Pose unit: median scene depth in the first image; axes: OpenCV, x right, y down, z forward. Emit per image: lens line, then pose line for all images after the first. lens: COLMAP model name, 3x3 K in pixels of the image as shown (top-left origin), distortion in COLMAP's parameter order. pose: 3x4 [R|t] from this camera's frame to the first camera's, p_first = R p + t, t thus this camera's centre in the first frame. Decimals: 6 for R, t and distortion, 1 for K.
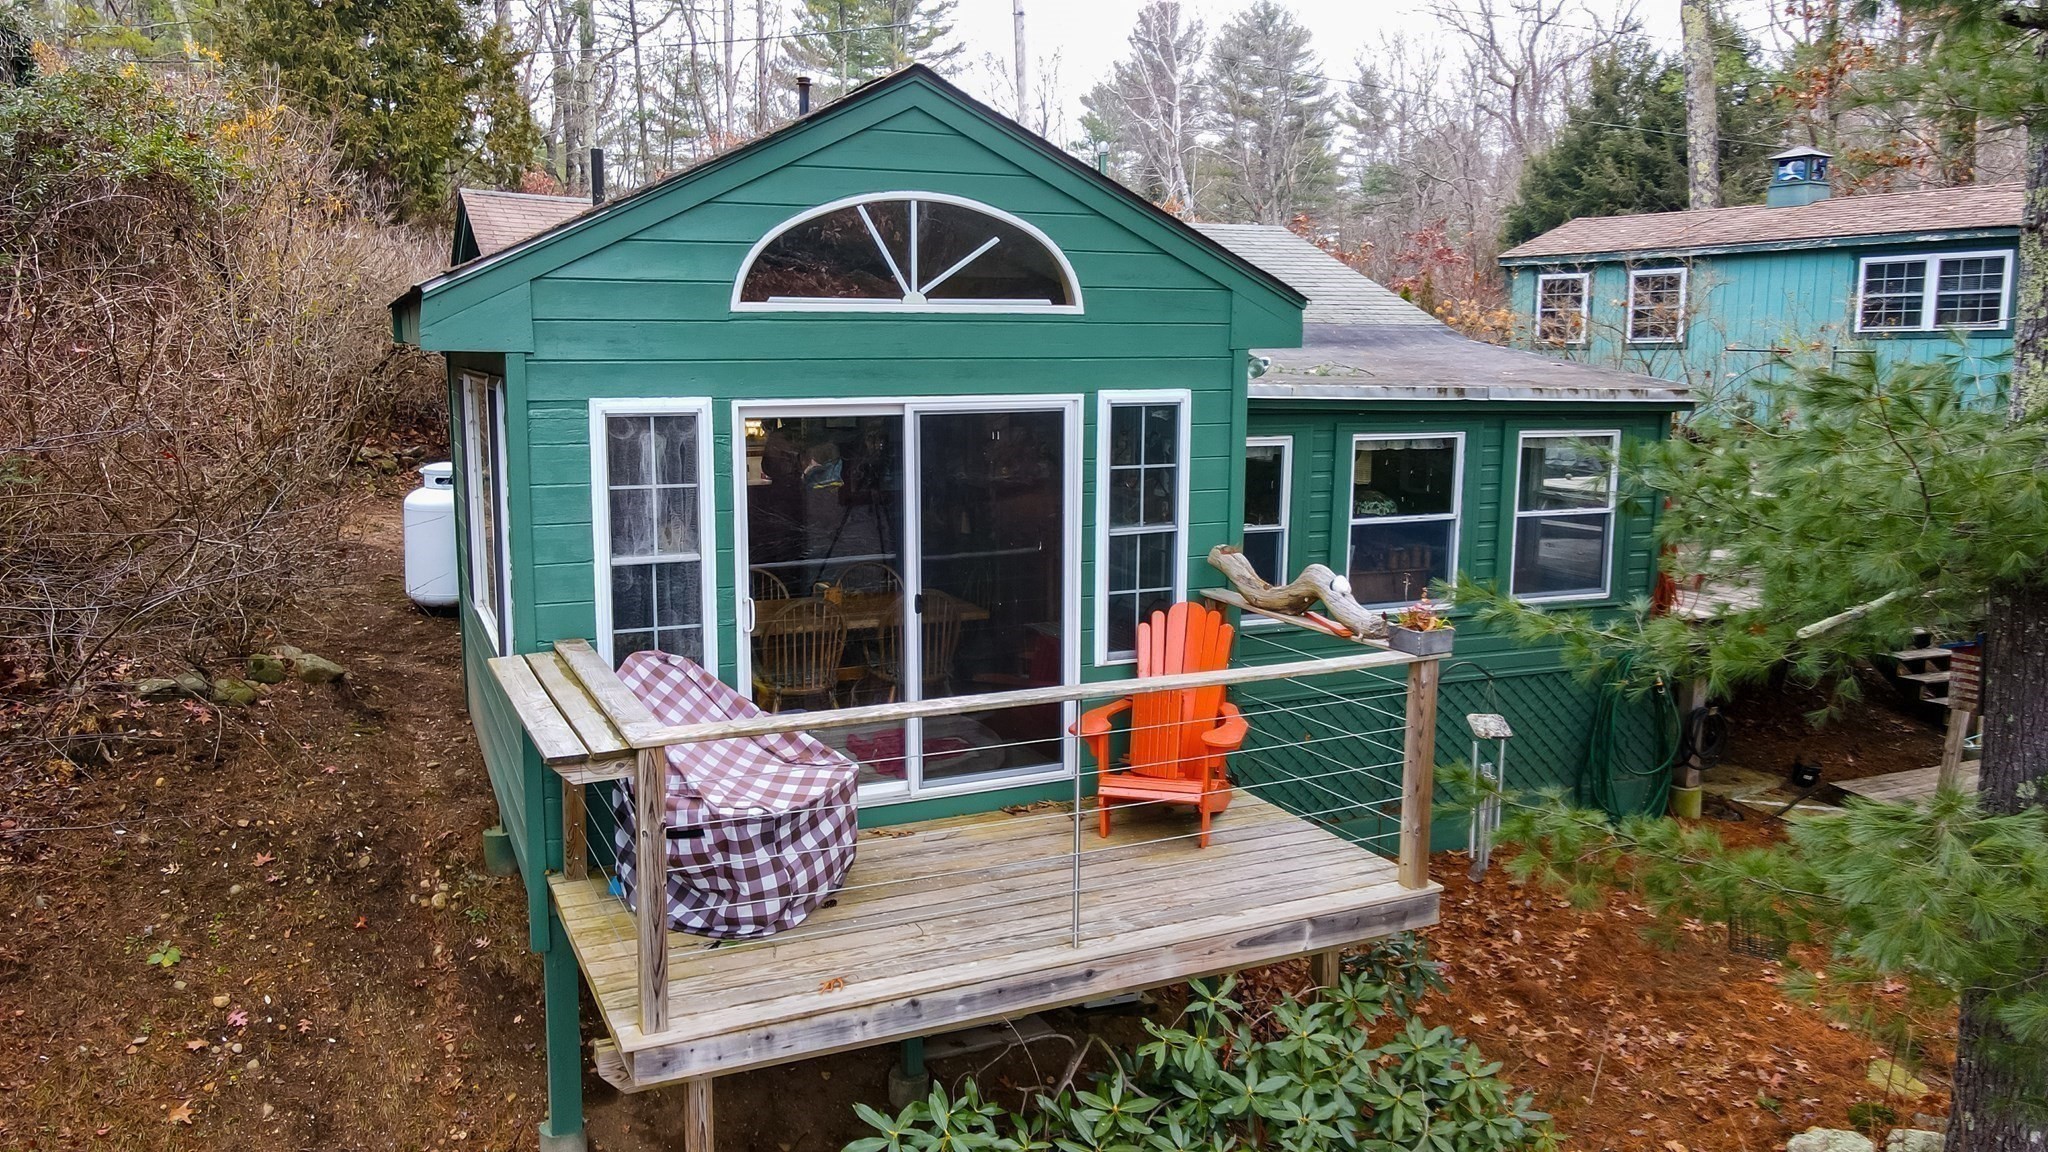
lens RADIAL K [[1506.3, 0, 1023.6], [0, 1506.3, 572.4], [0, 0, 1]] dist [0.004044, 0.011913]
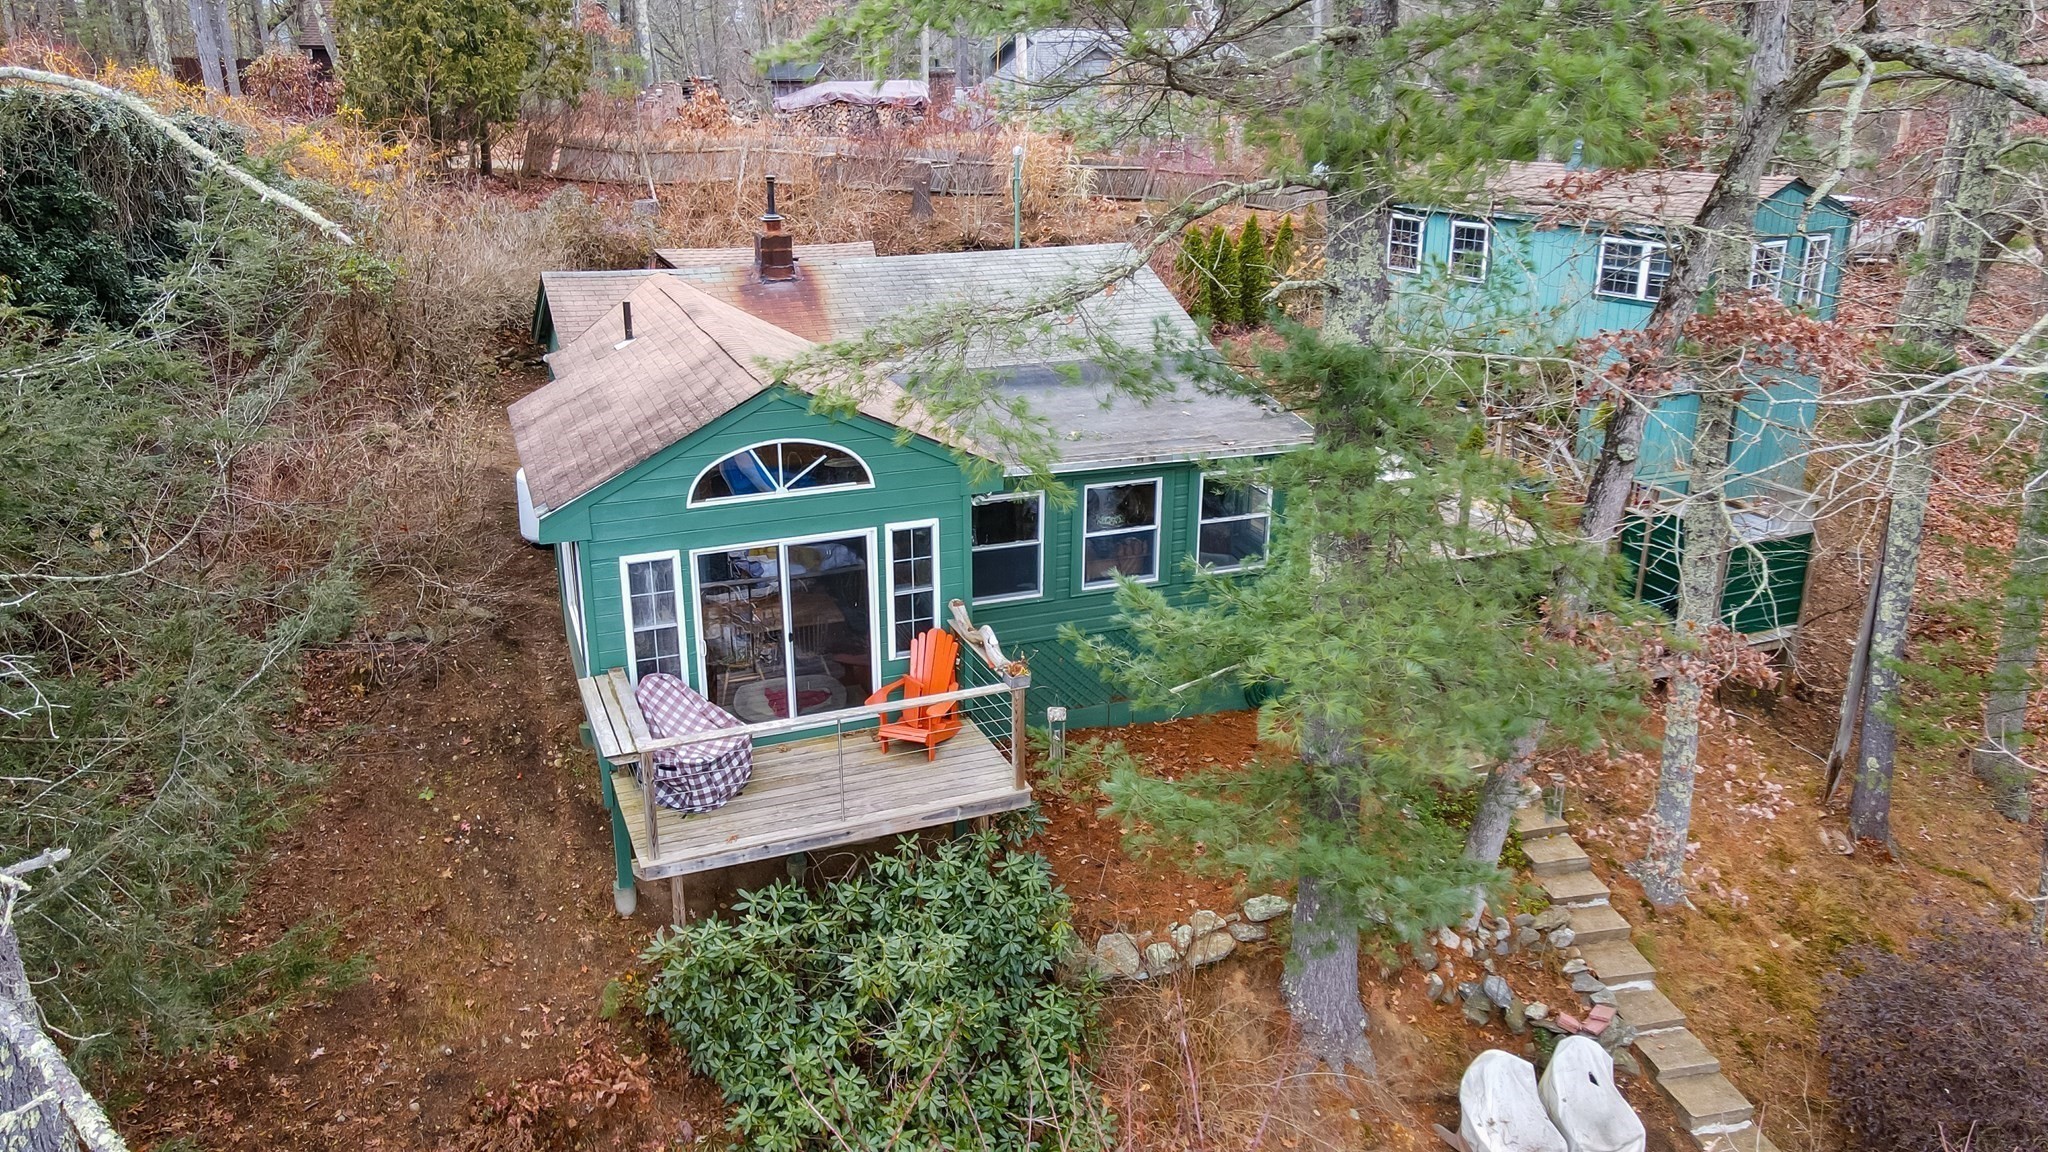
lens RADIAL K [[1506.3, 0, 1024.4], [0, 1506.3, 575.8], [0, 0, 1]] dist [0.004044, 0.011913]
pose [[0.998665, 0.015830, -0.049169, 0.343626], [-0.005978, 0.980907, 0.194386, -0.459387], [0.051308, -0.193833, 0.979692, -0.933531]]
